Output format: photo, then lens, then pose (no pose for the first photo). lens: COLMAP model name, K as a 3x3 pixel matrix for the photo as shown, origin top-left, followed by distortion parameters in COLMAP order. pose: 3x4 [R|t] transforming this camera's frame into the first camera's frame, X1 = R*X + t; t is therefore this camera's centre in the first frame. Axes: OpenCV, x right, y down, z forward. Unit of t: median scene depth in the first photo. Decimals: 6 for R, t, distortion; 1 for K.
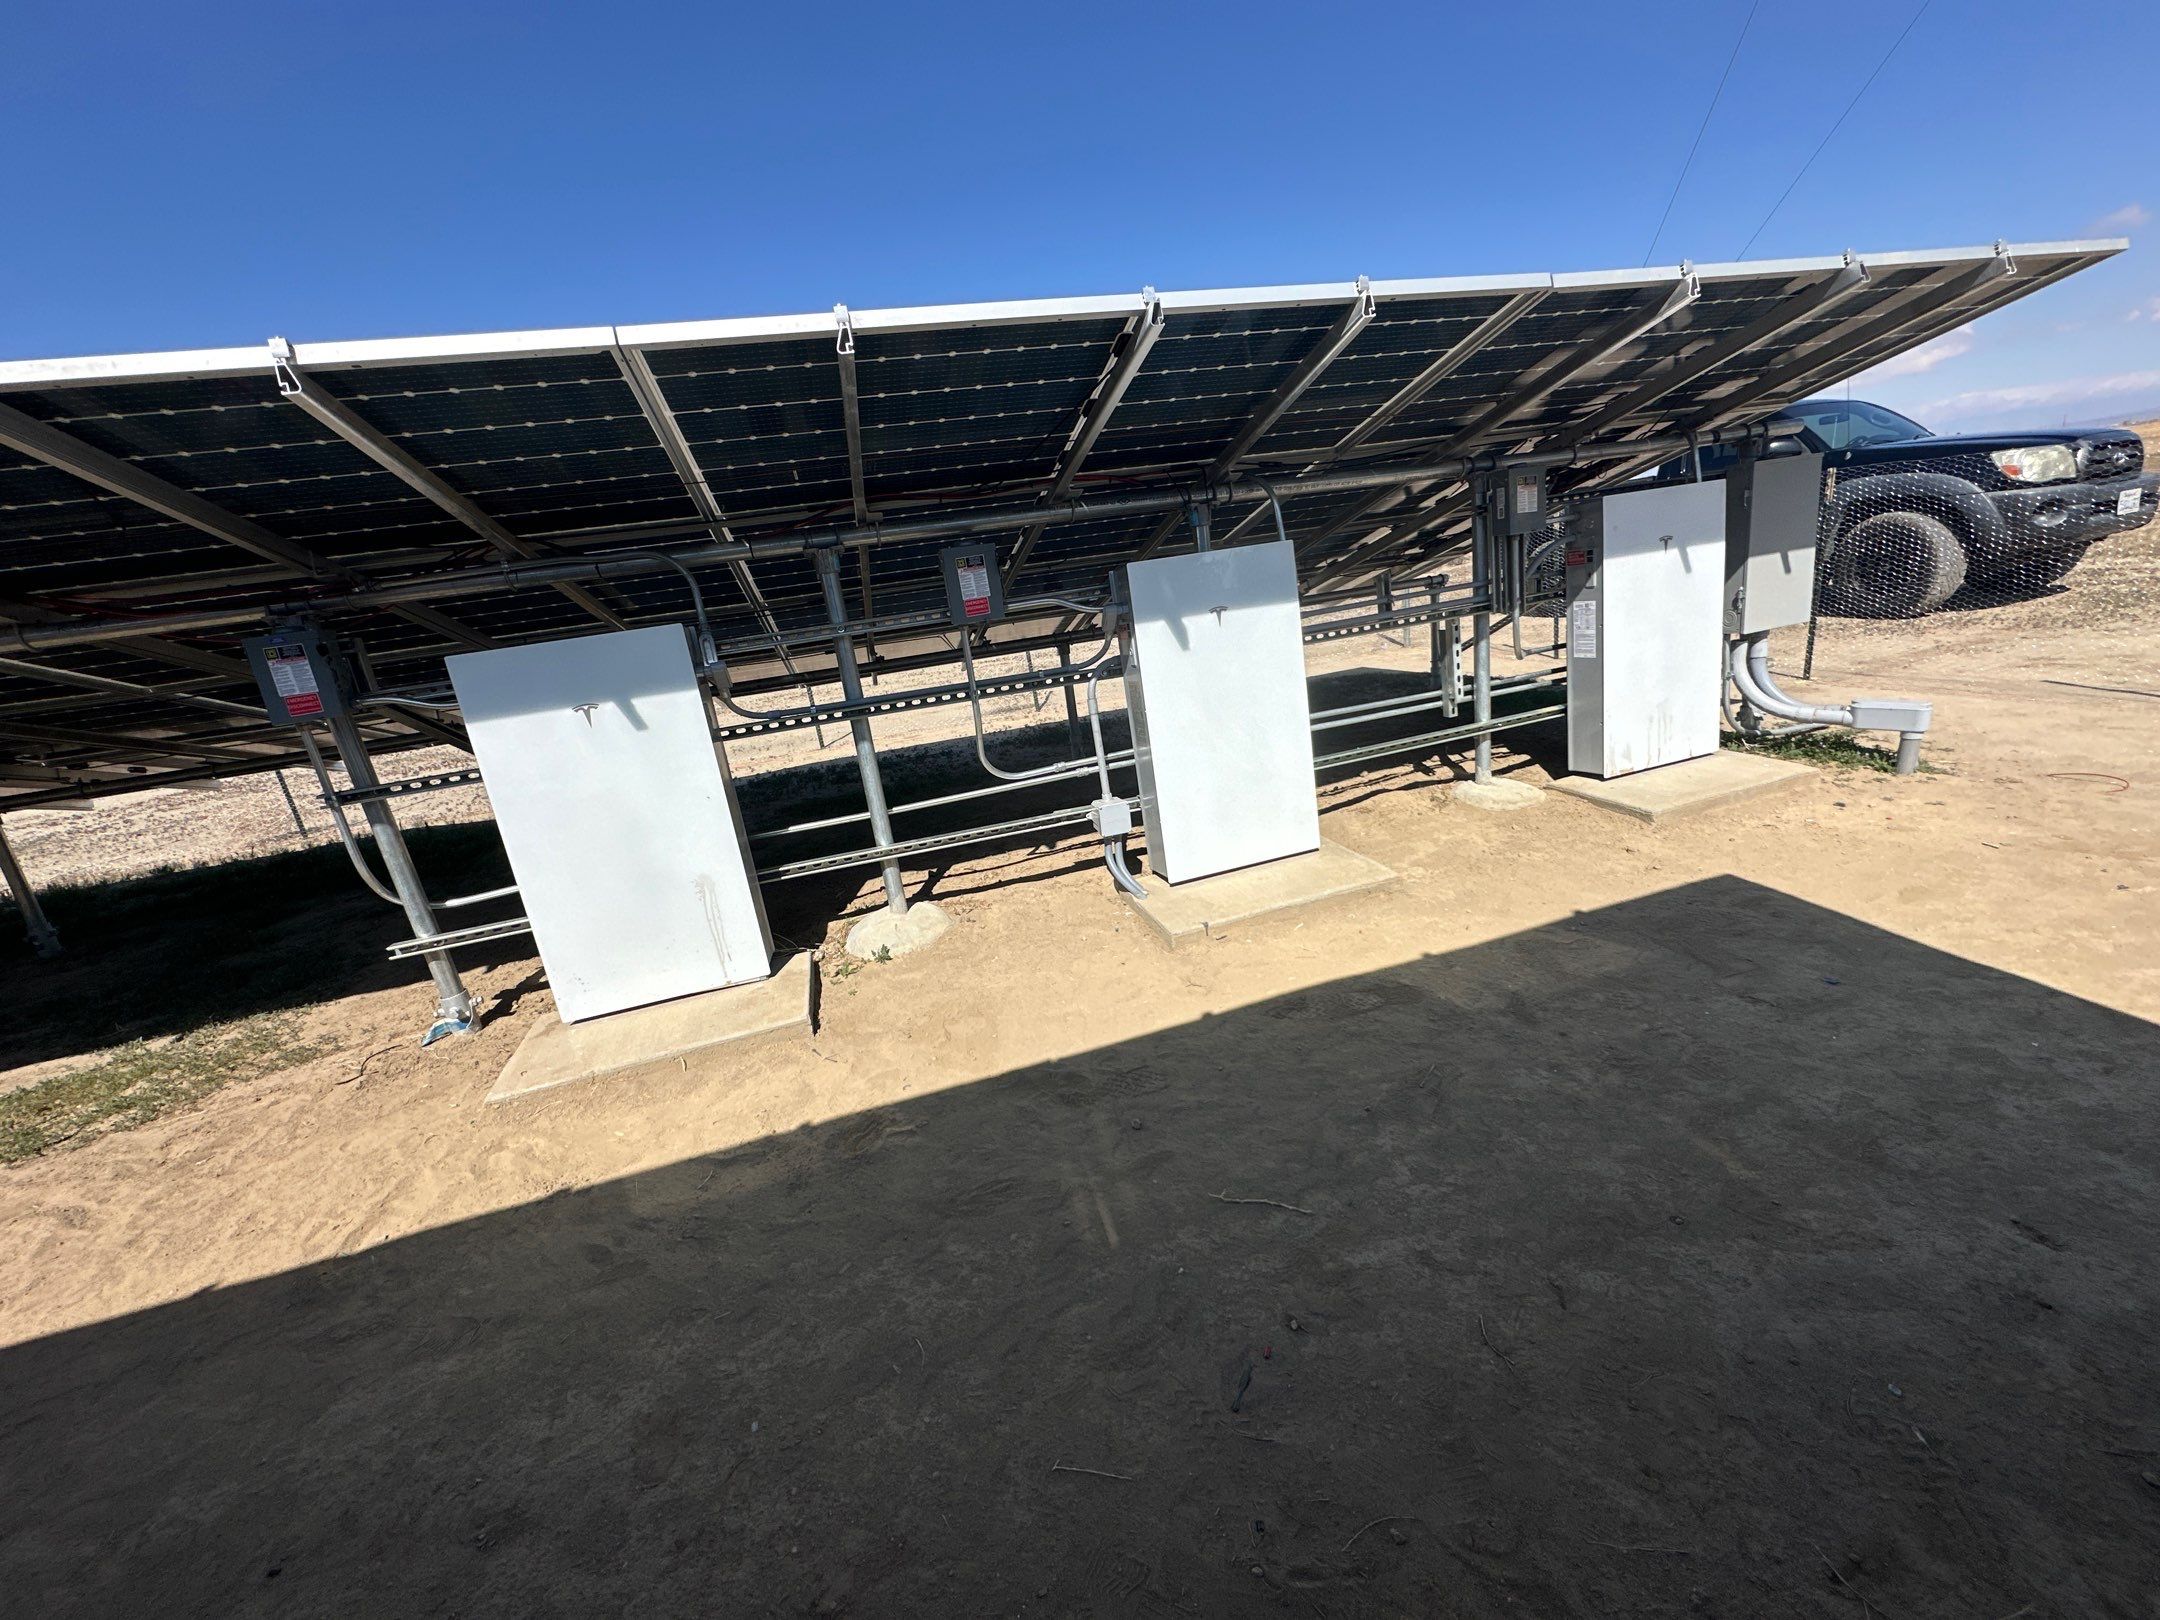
lens RADIAL K [[856.1, 0, 1083.8], [0, 856.1, 806.2], [0, 0, 1]] dist [-0.003701, 0.000212]
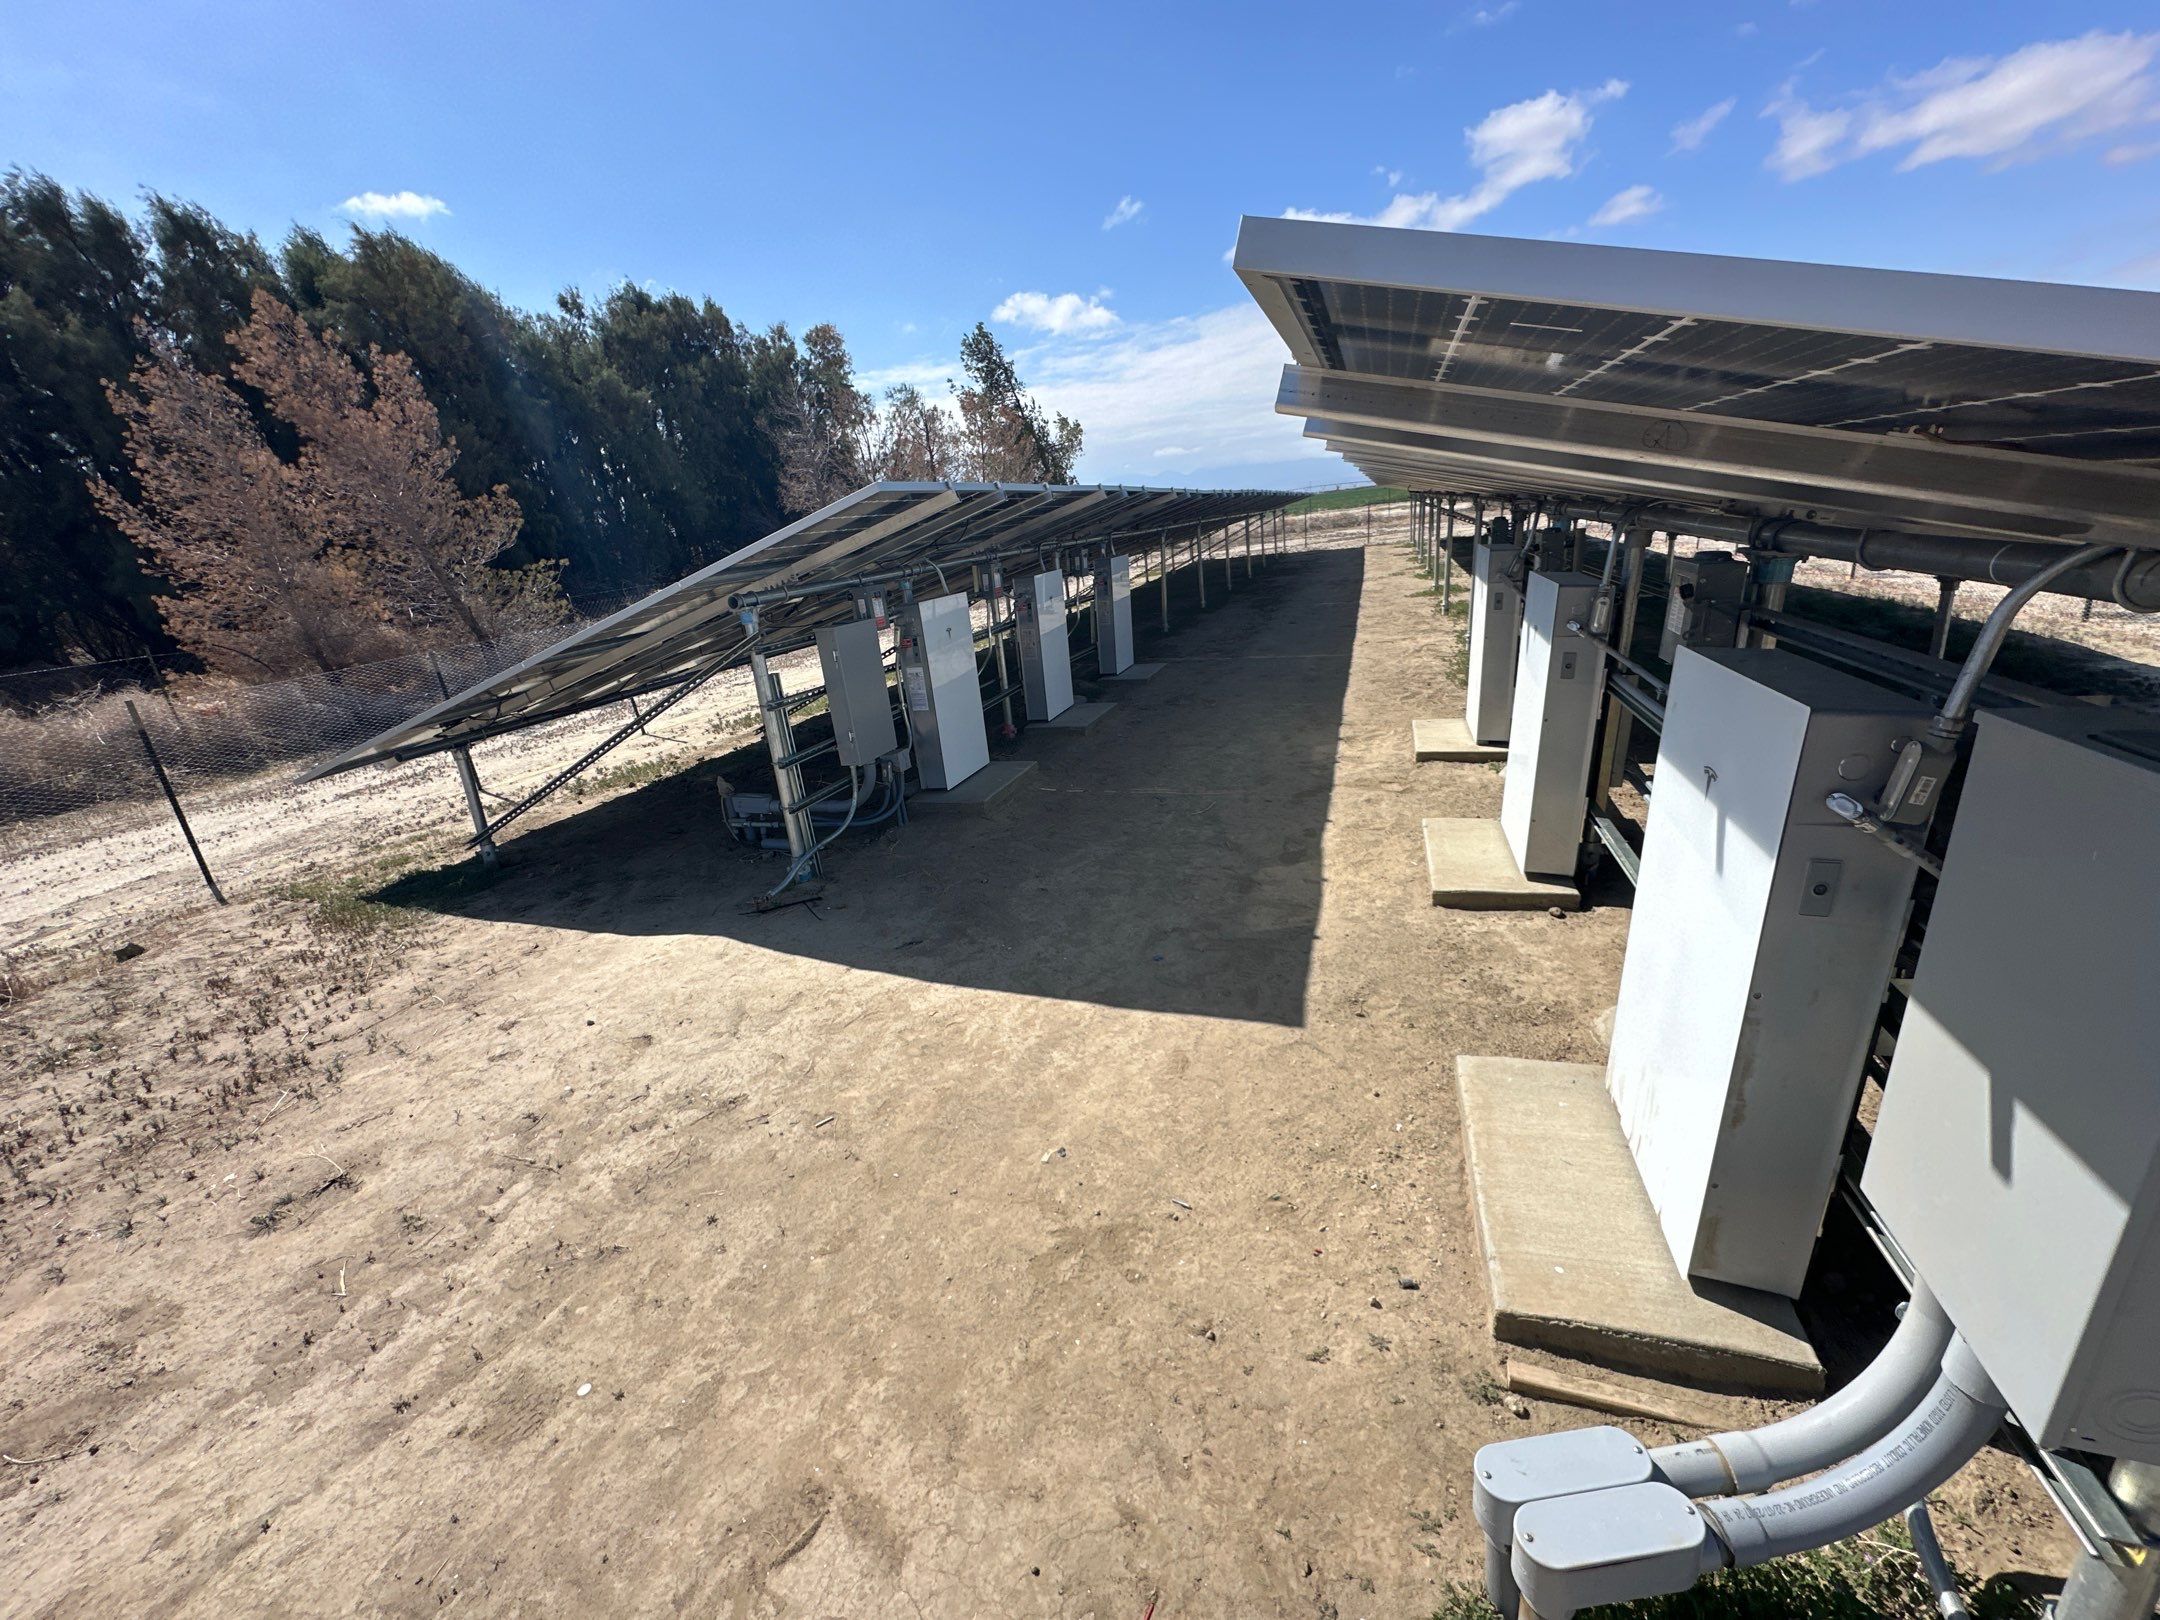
lens RADIAL K [[856.1, 0, 1083.8], [0, 856.1, 806.2], [0, 0, 1]] dist [-0.003701, 0.000212]
pose [[-0.541674, 0.434565, -0.719543, 1.786202], [-0.061145, 0.833362, 0.549335, -0.787467], [0.838362, 0.341558, -0.424839, 1.338417]]
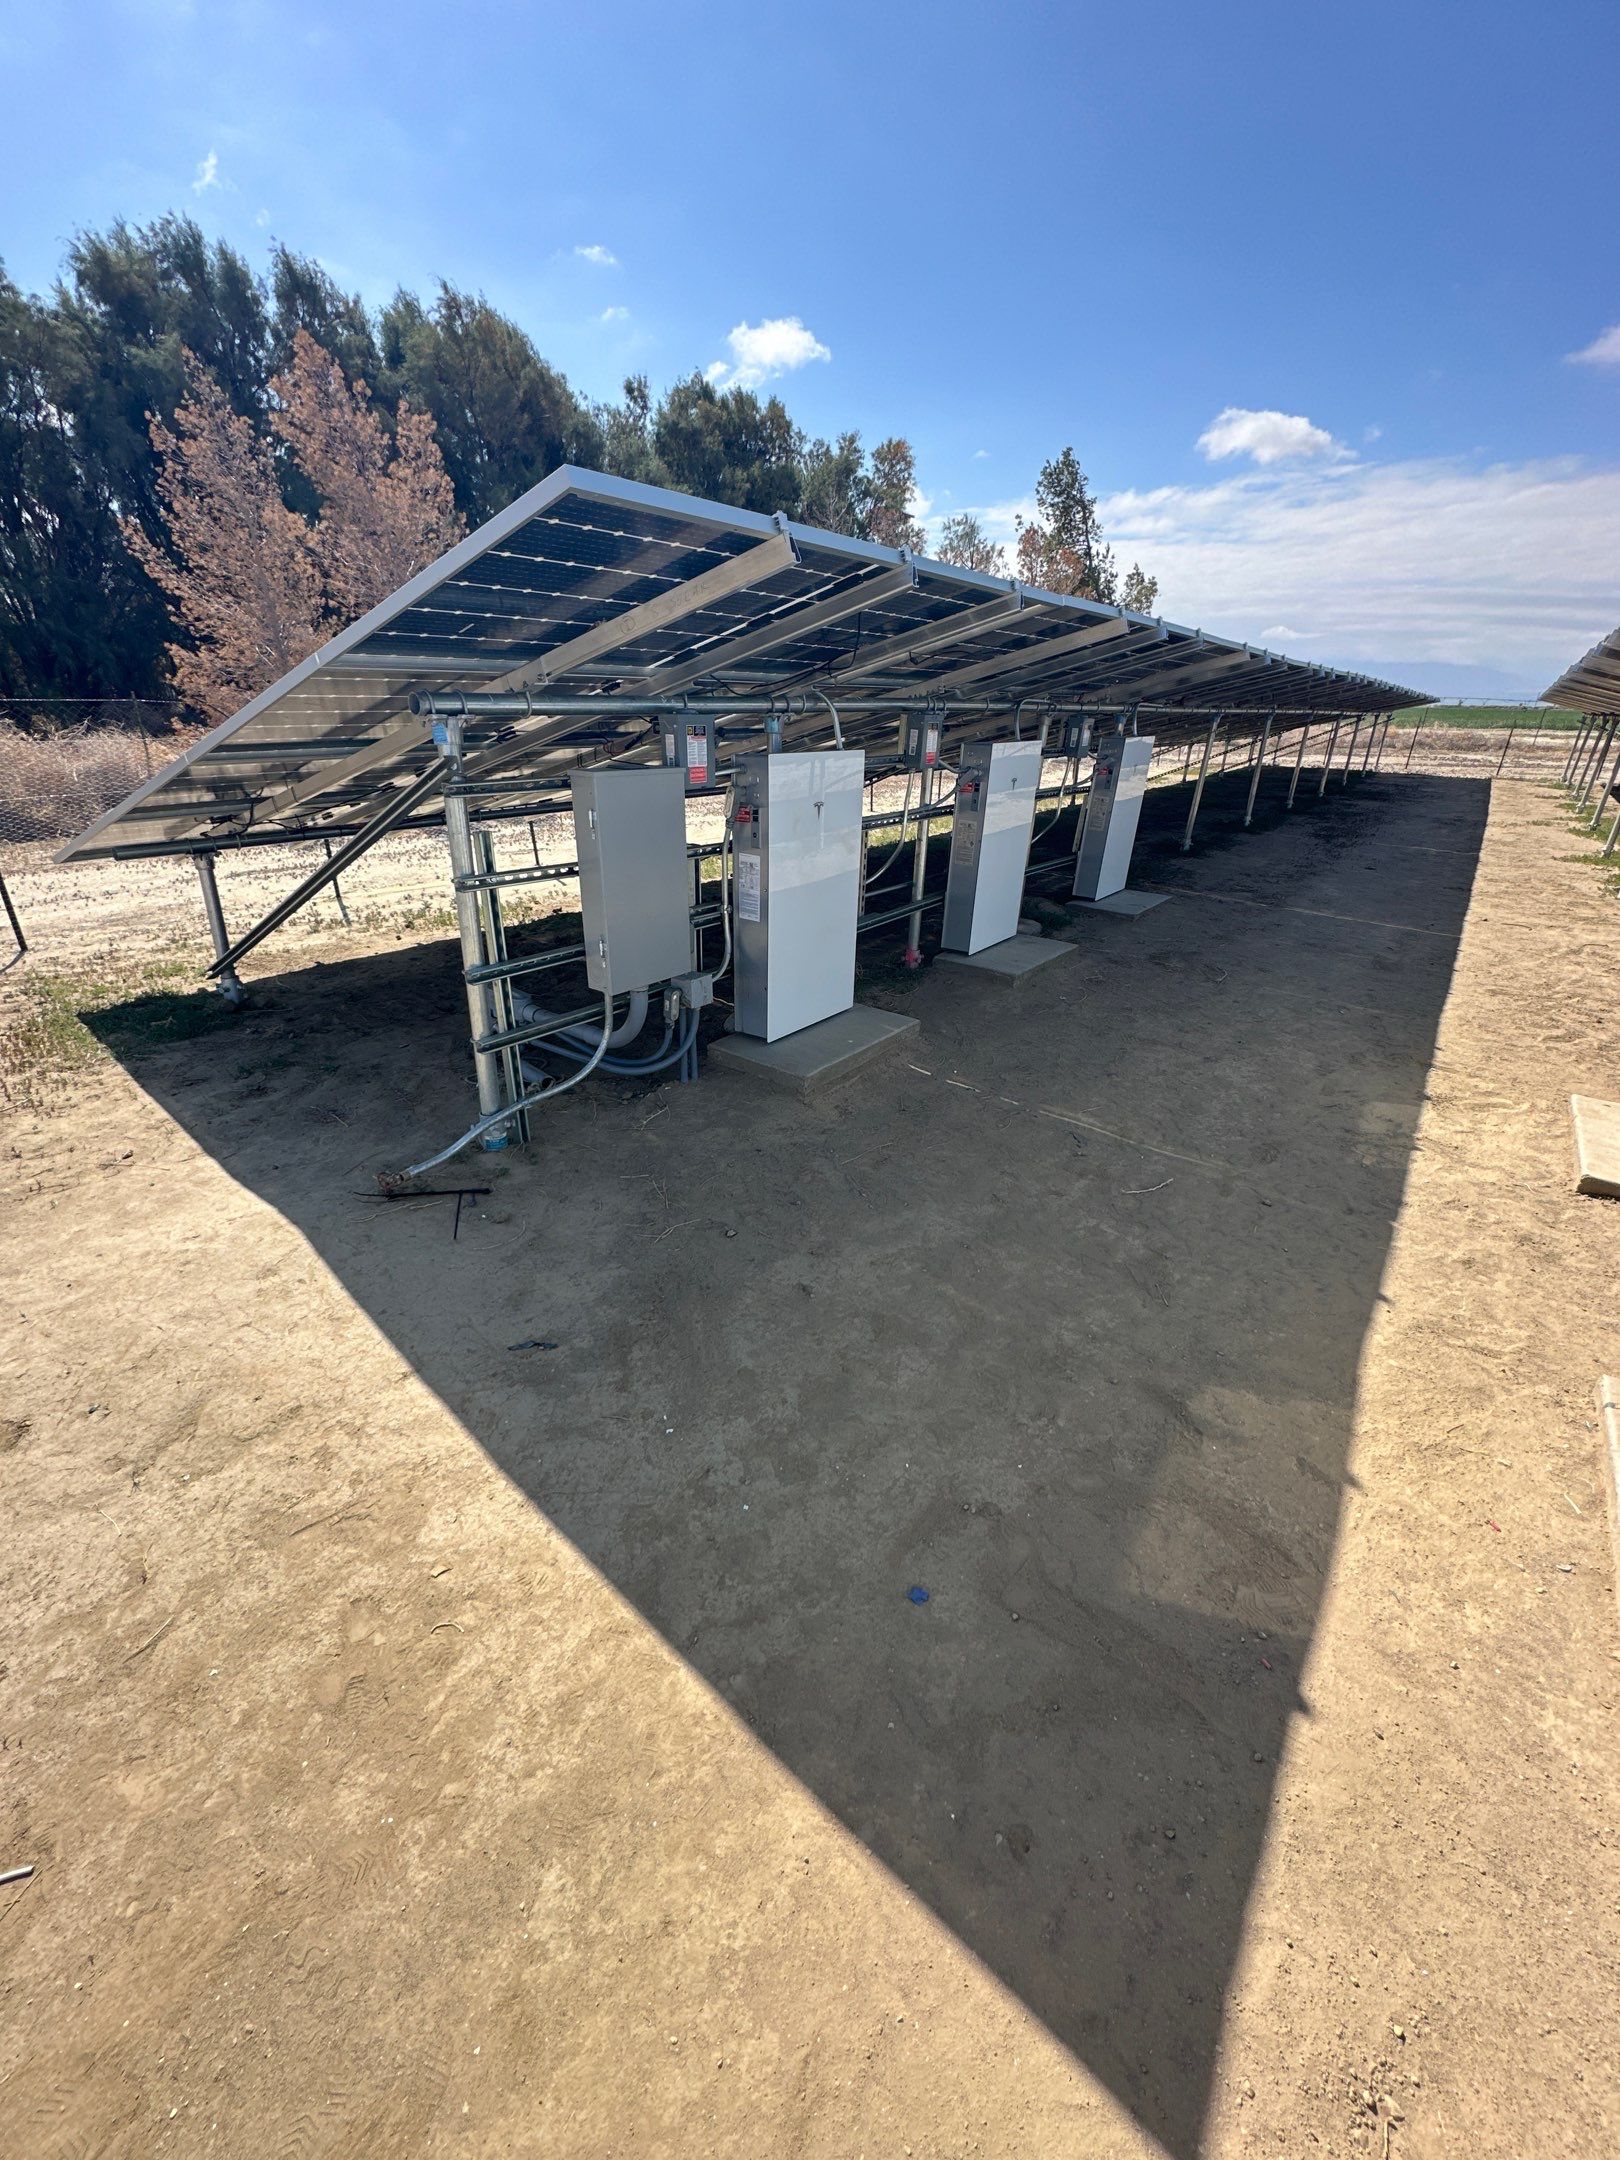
lens RADIAL K [[851.5, 0, 812.6], [0, 851.5, 1079.5], [0, 0, 1]] dist [-0.001413, 0.000034]
pose [[-0.798656, 0.345595, -0.492658, 1.063620], [-0.084344, 0.746294, 0.660251, -0.534028], [0.595847, 0.568866, -0.566884, 1.024330]]
